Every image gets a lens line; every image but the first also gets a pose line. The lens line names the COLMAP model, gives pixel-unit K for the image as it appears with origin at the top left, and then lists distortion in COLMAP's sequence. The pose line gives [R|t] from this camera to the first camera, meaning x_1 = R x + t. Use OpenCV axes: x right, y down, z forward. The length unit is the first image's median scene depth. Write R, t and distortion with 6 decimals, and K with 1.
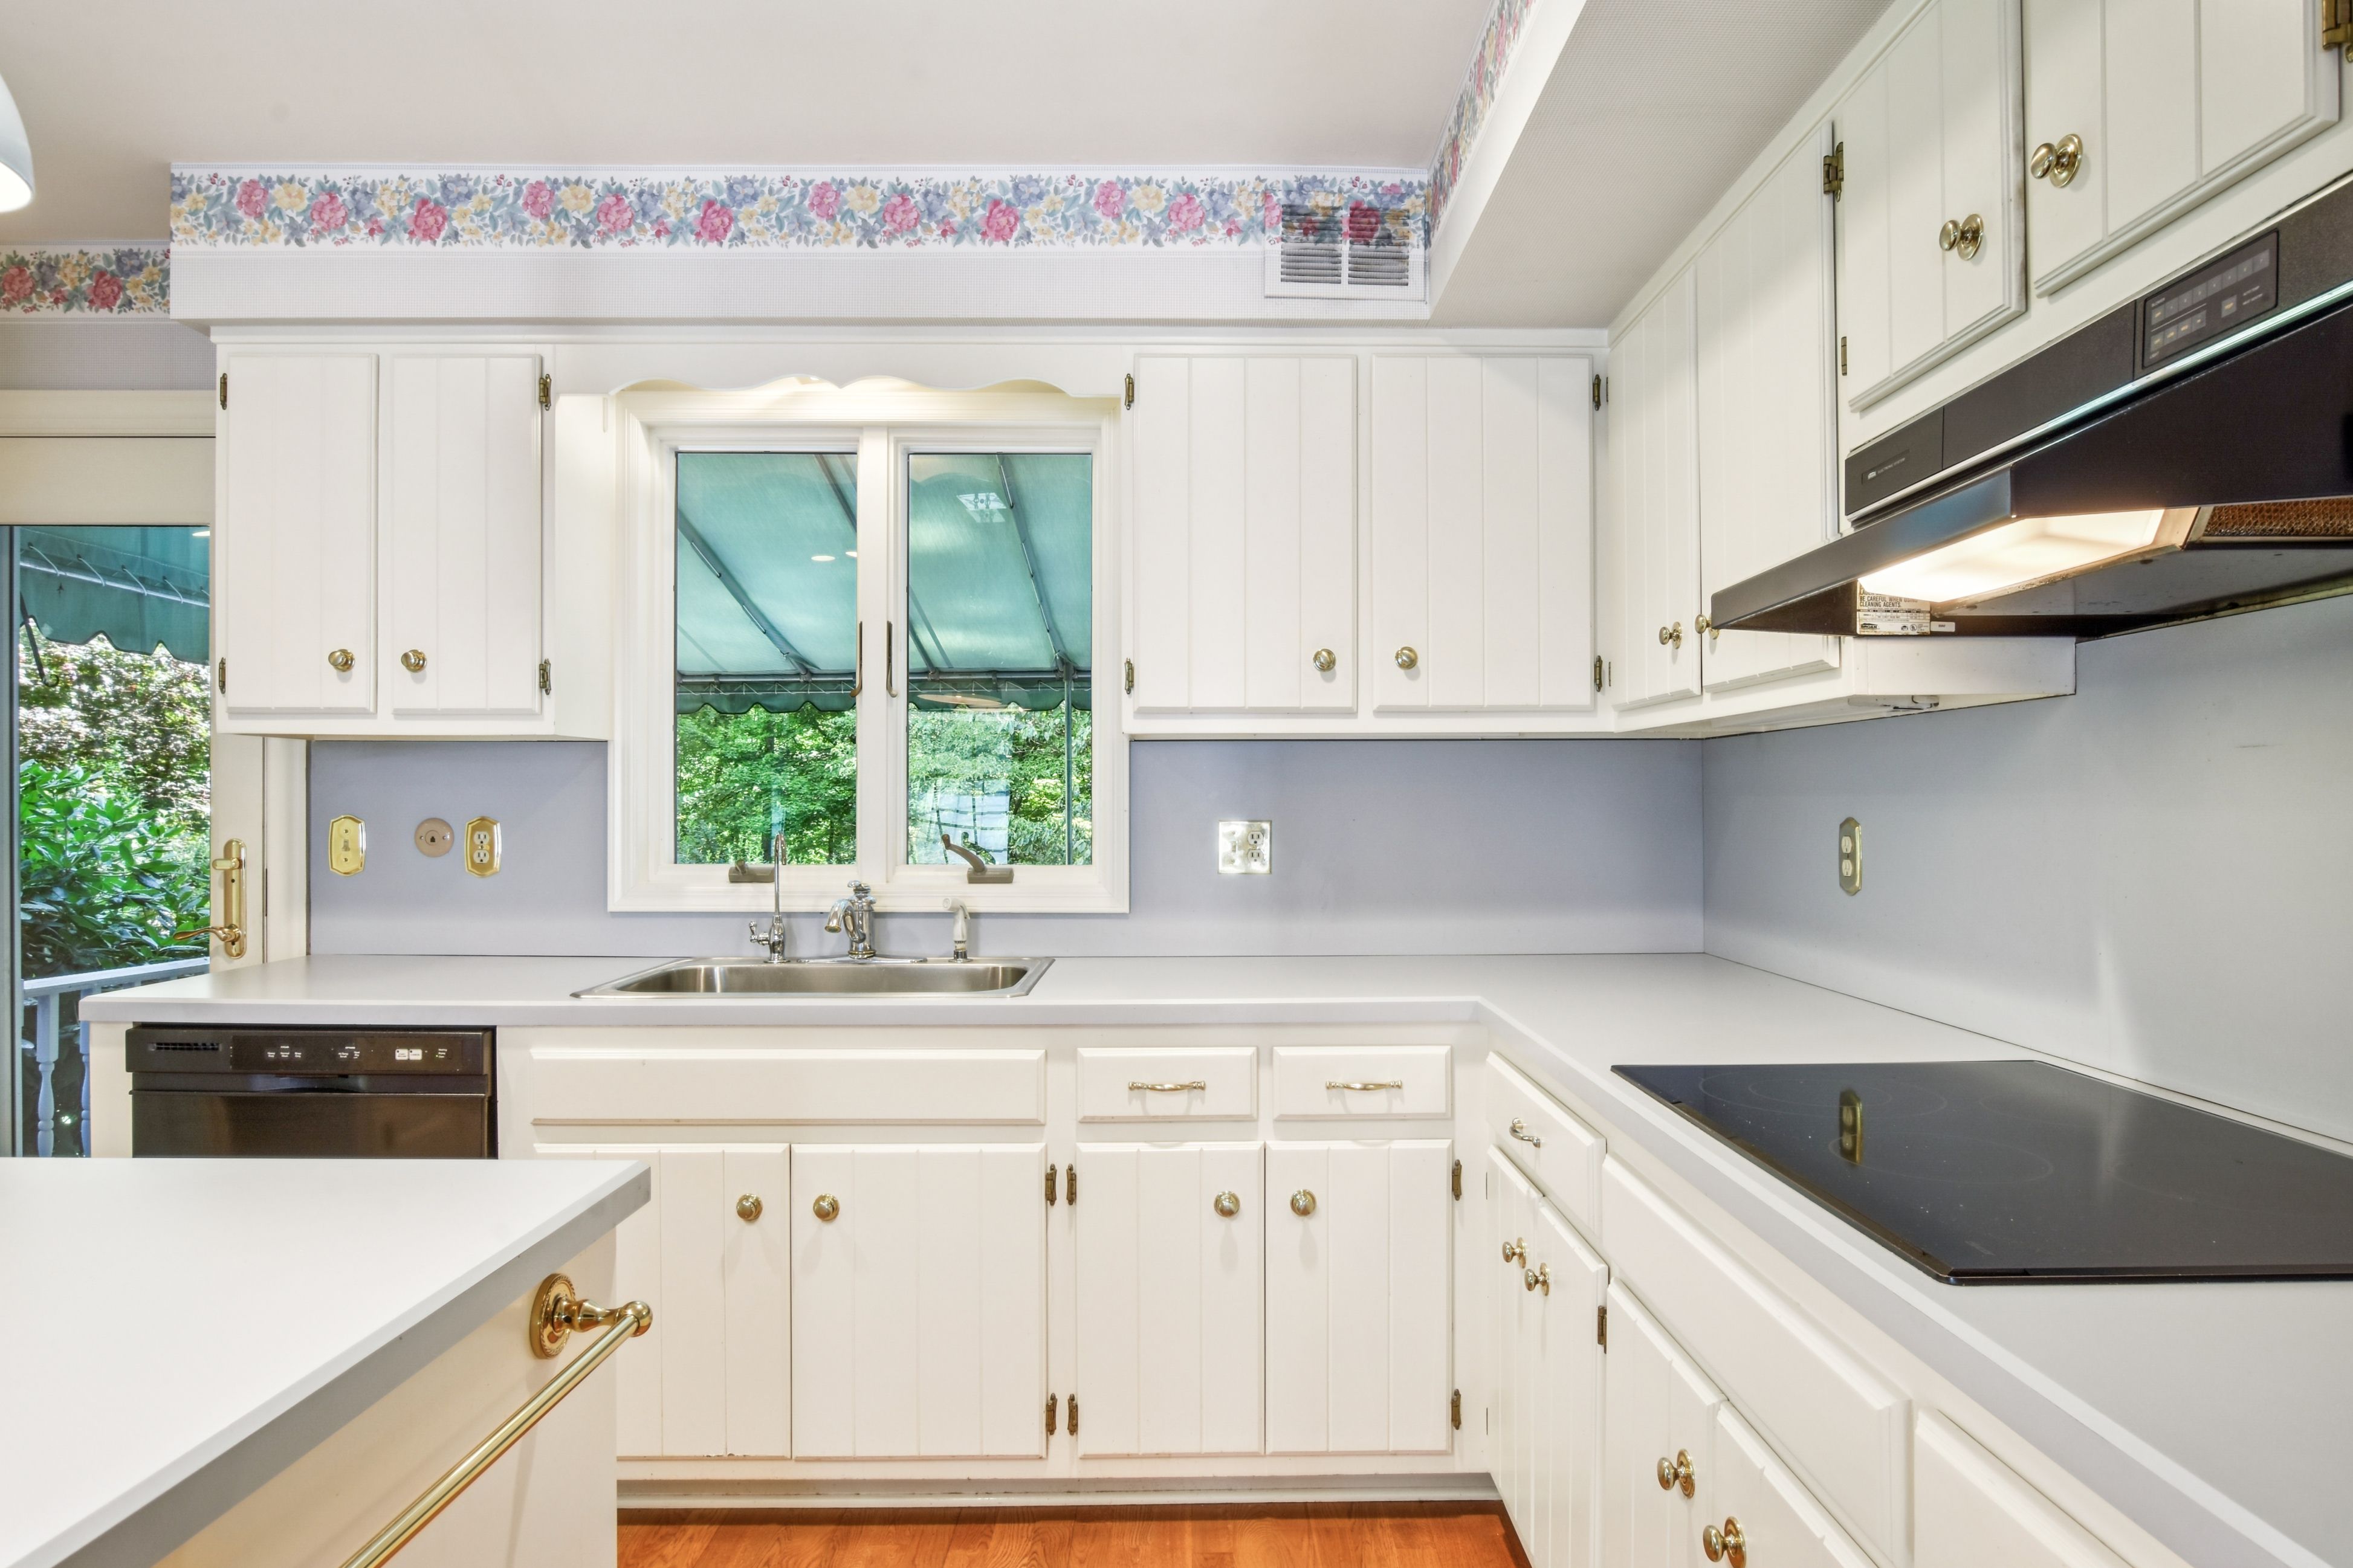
lens RADIAL K [[1396.7, 0, 1205.0], [0, 1396.7, 808.5], [0, 0, 1]] dist [-0.021544, 0.006119]
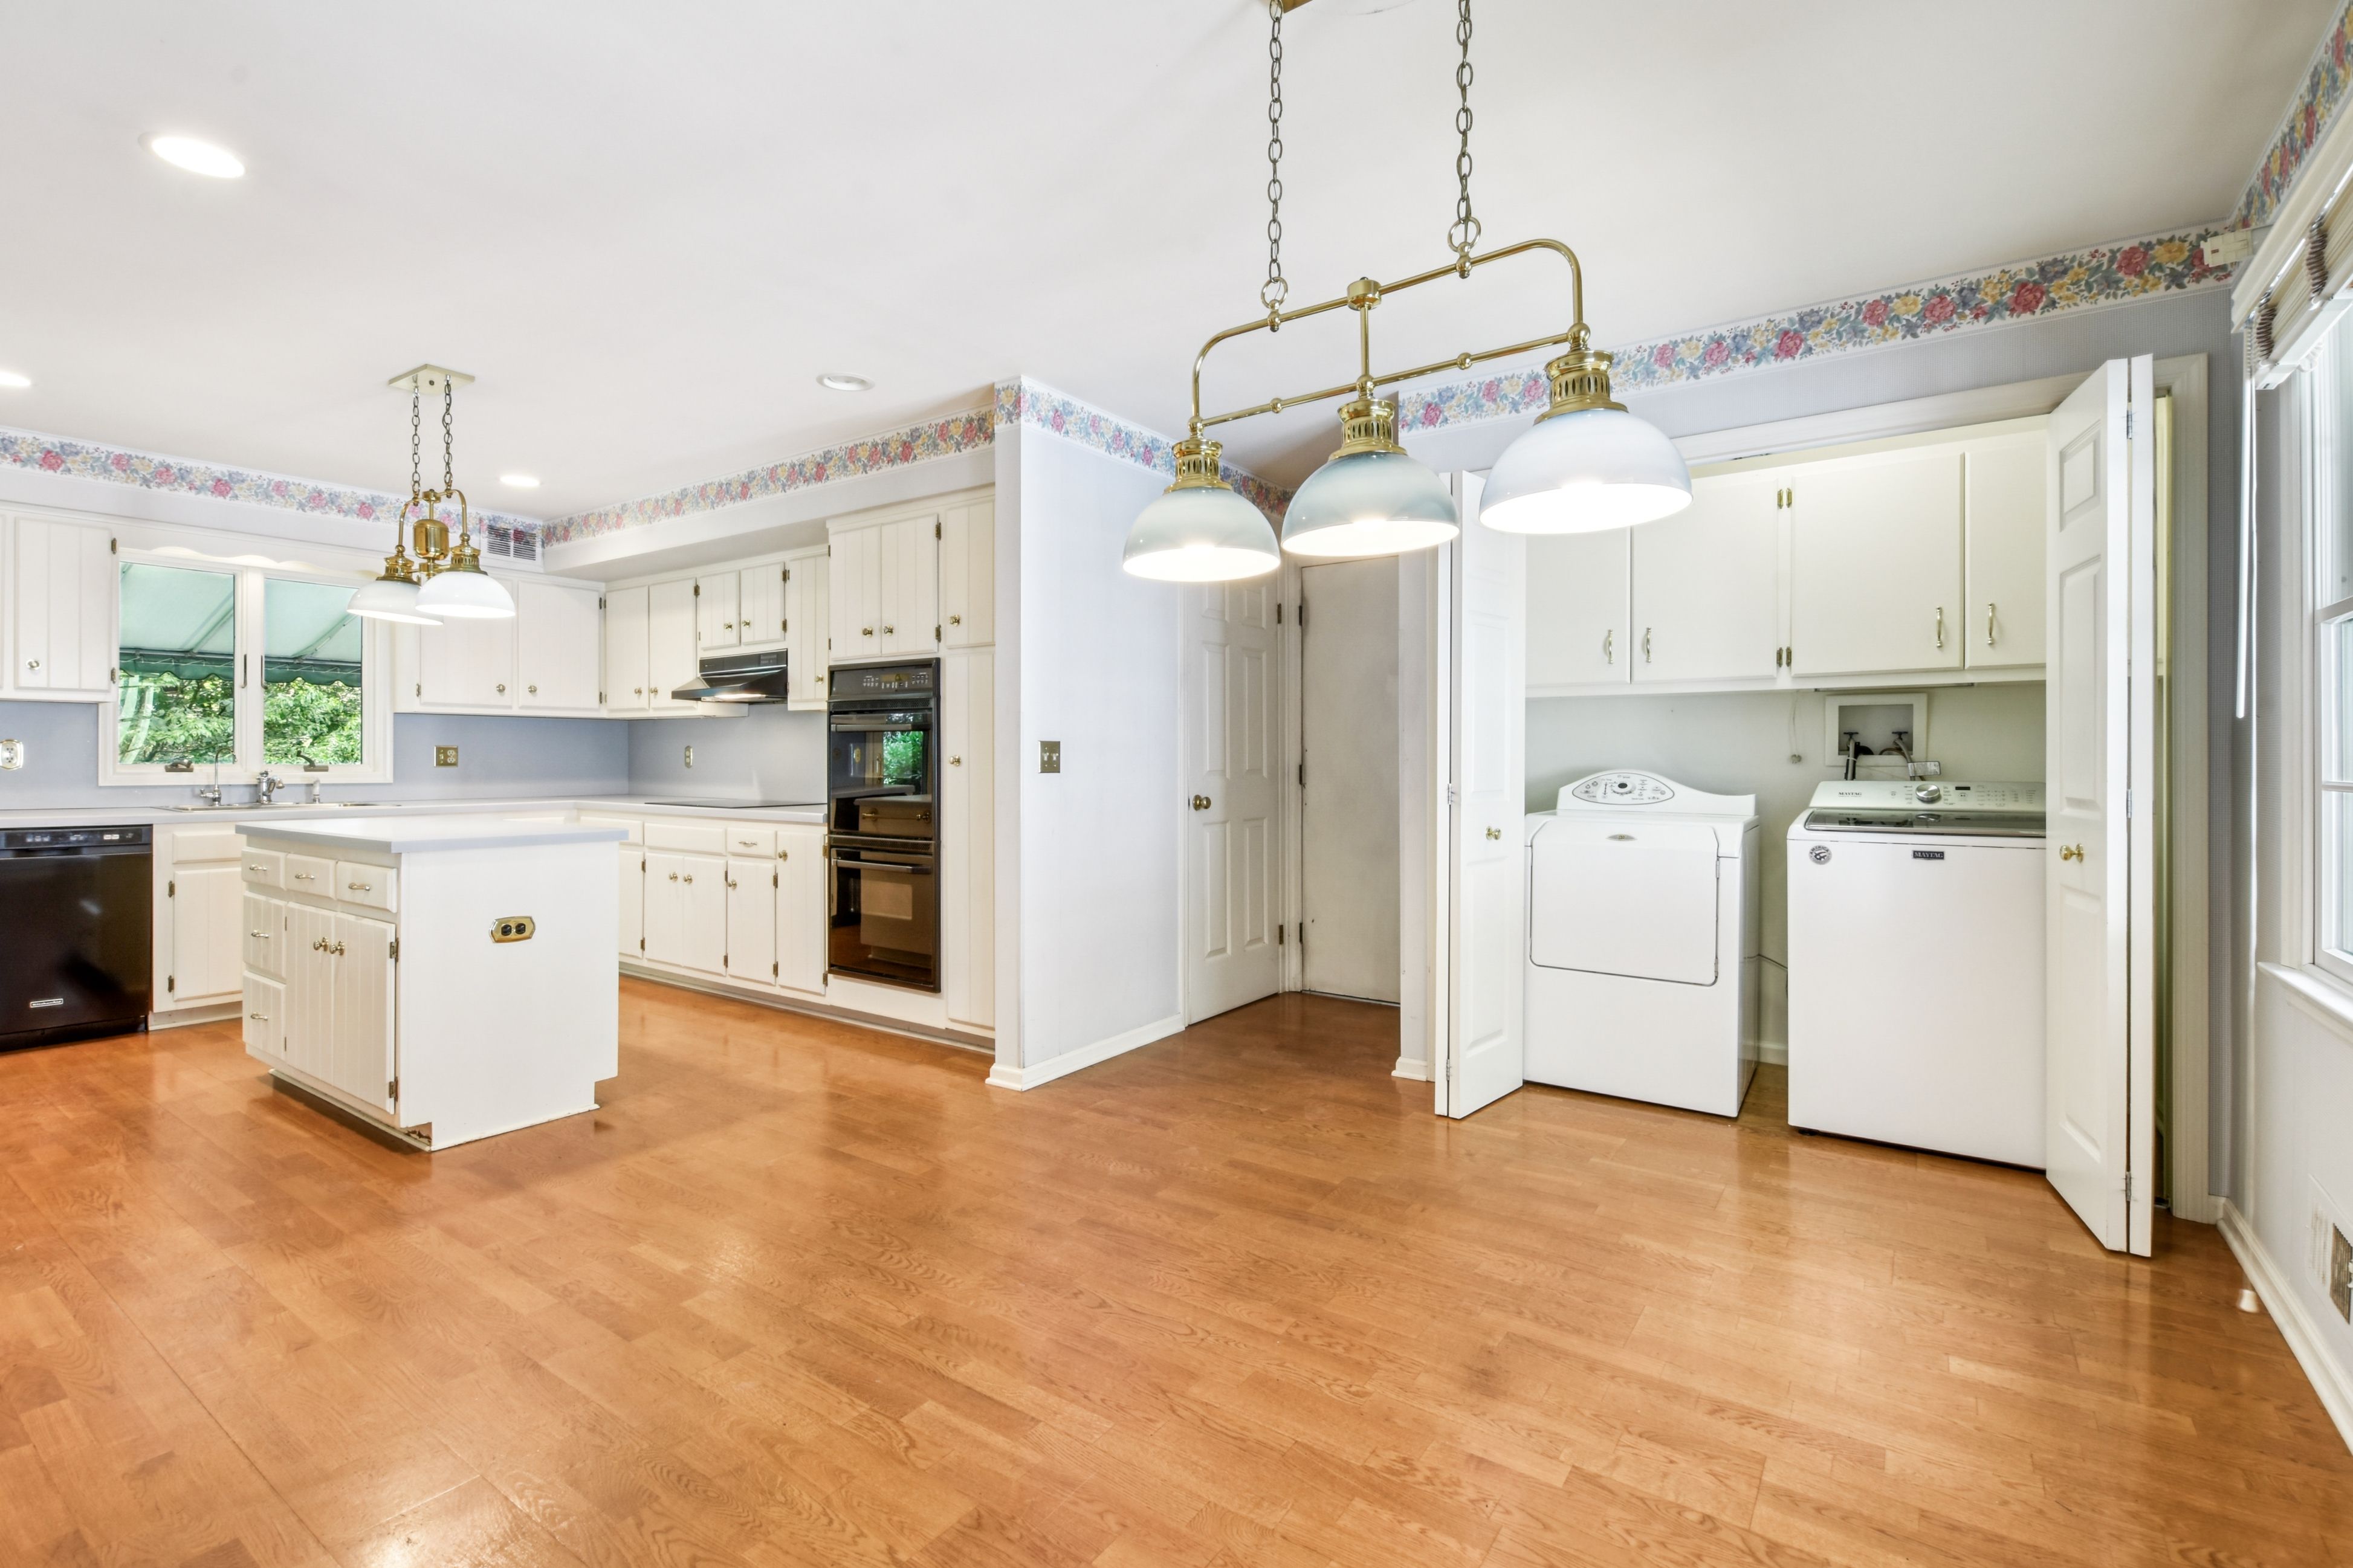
lens RADIAL K [[1049.9, 0, 1176.2], [0, 1049.9, 768.1], [0, 0, 1]] dist [0.015423, -0.012108]
pose [[0.582960, -0.002486, 0.812497, -0.864416], [-0.003163, 0.999981, 0.005329, 0.039621], [-0.812495, -0.005676, 0.582941, -1.368345]]
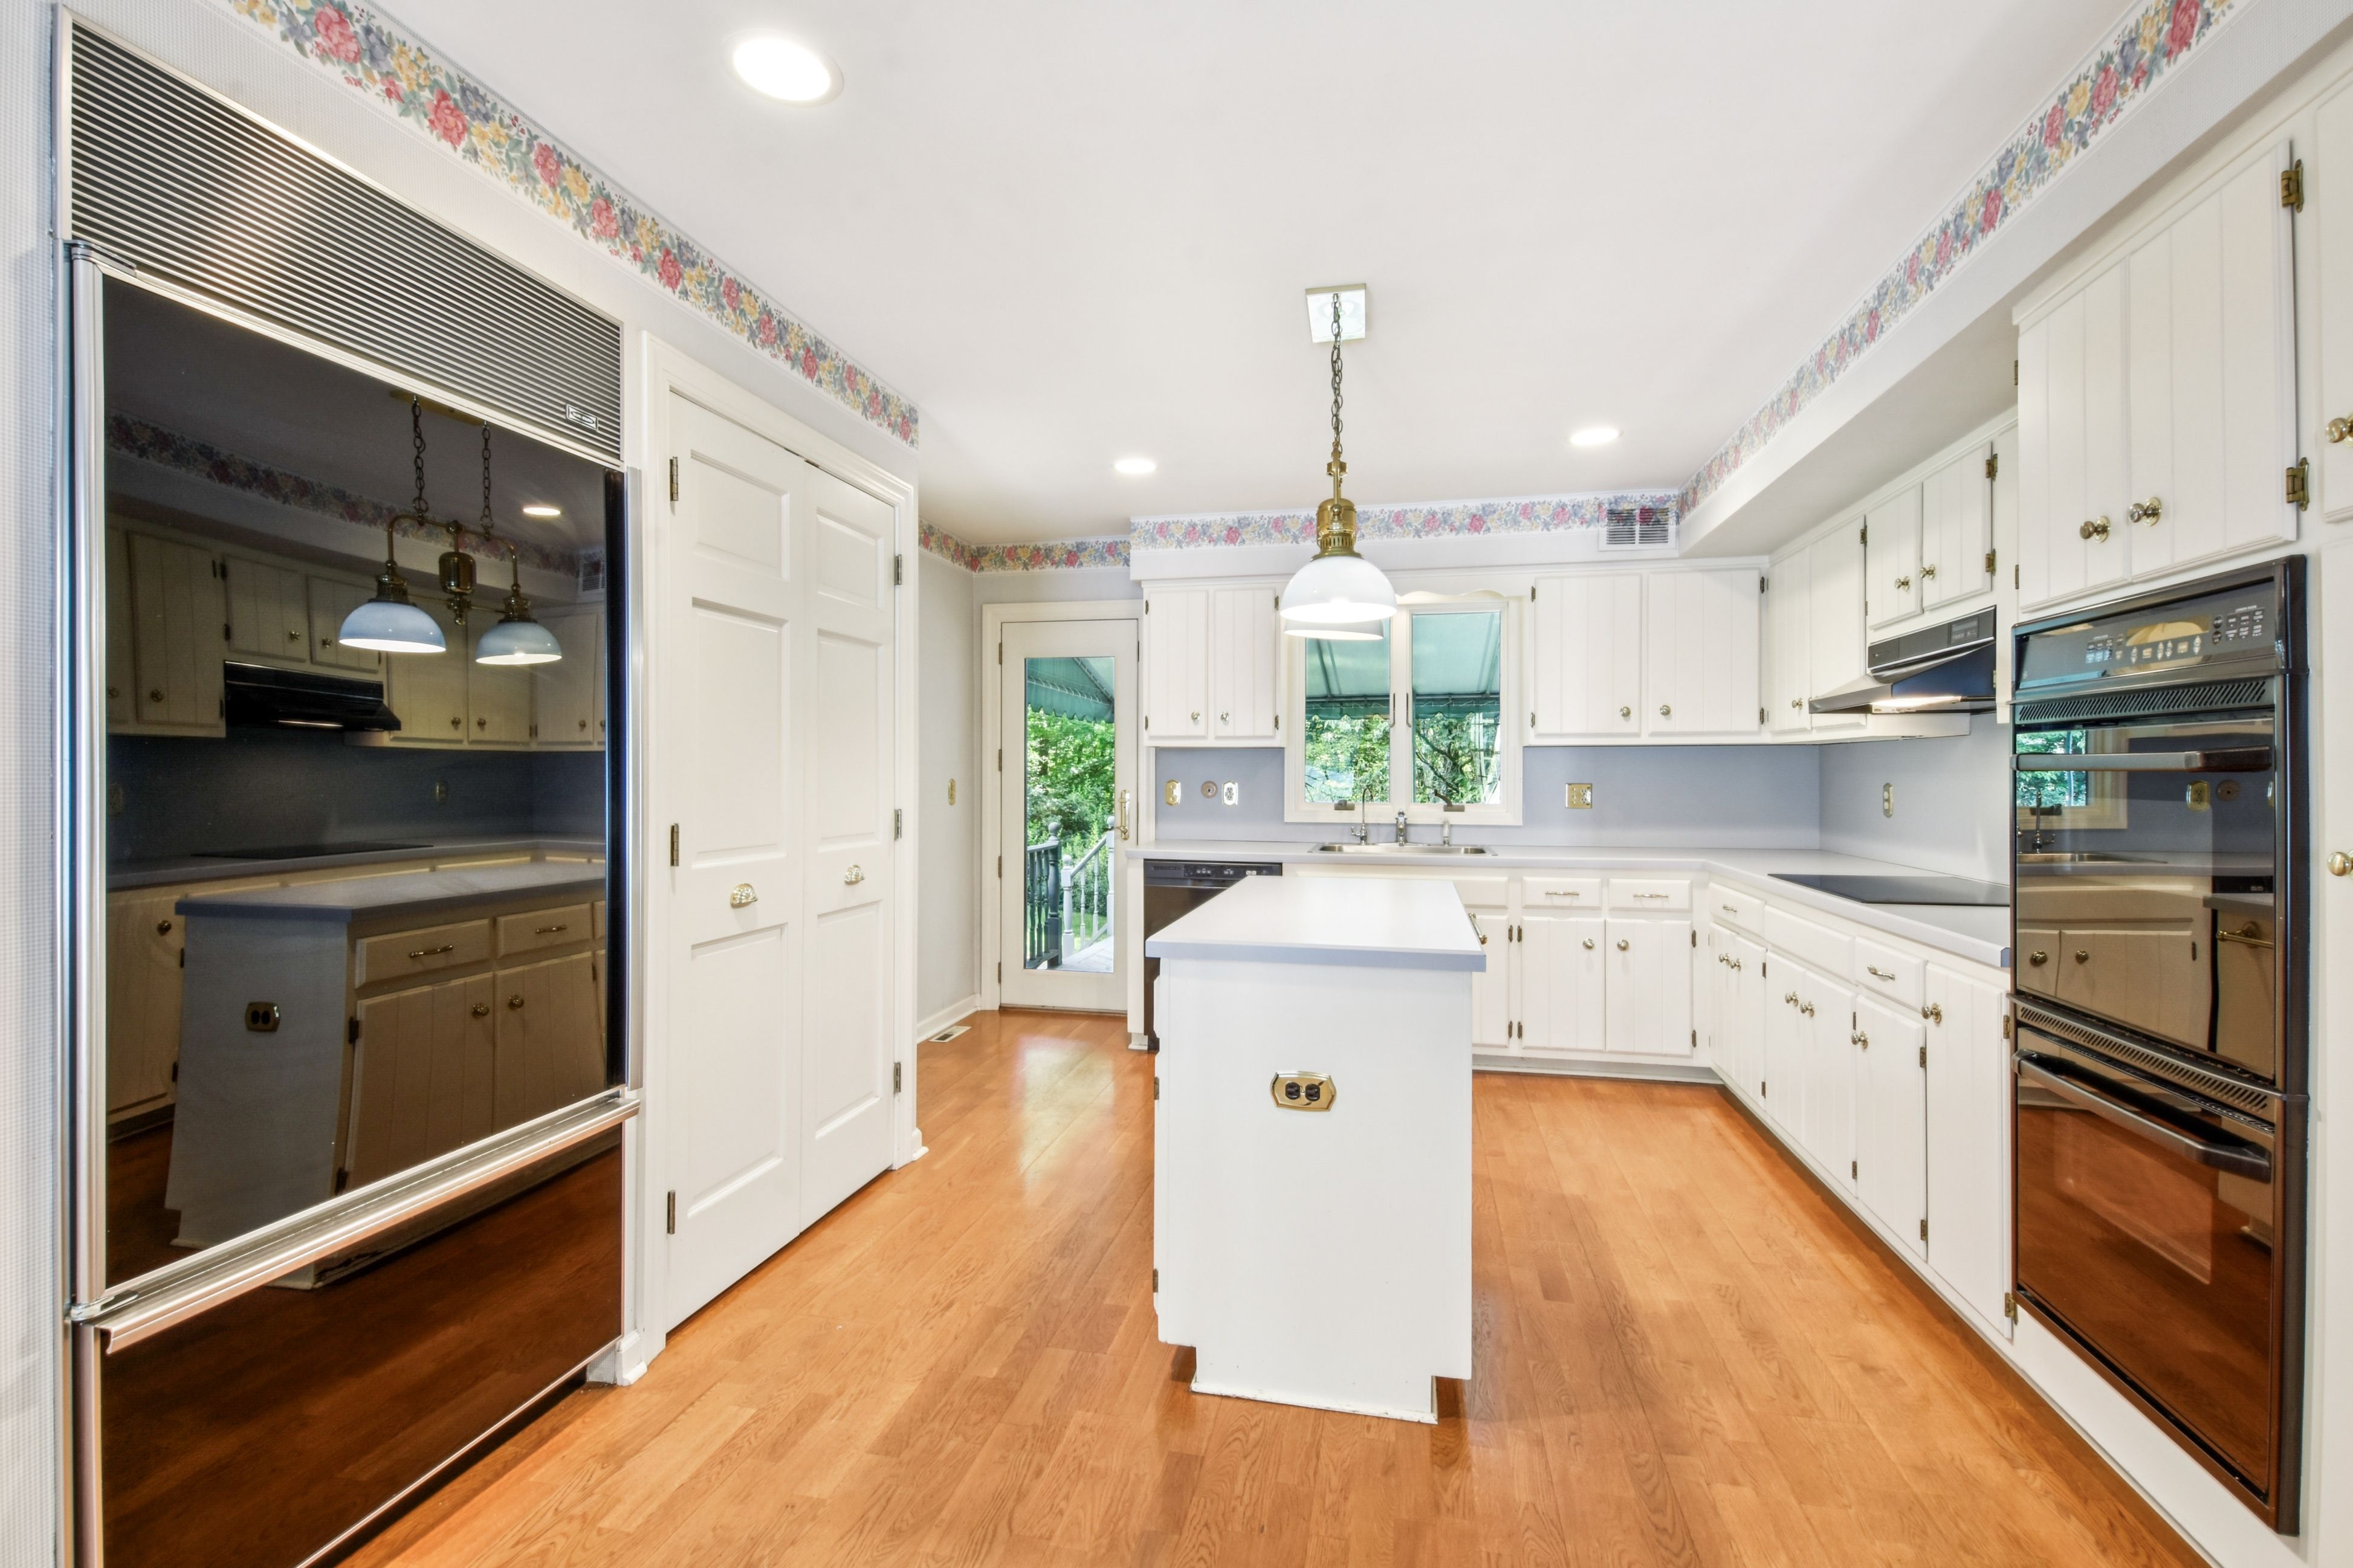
lens RADIAL K [[1049.9, 0, 1168.2], [0, 1049.9, 775.5], [0, 0, 1]] dist [0.015423, -0.012108]
pose [[0.972127, 0.002885, -0.234438, -0.234925], [-0.003126, 0.999995, -0.000659, -0.000814], [0.234435, 0.001373, 0.972131, -0.822220]]
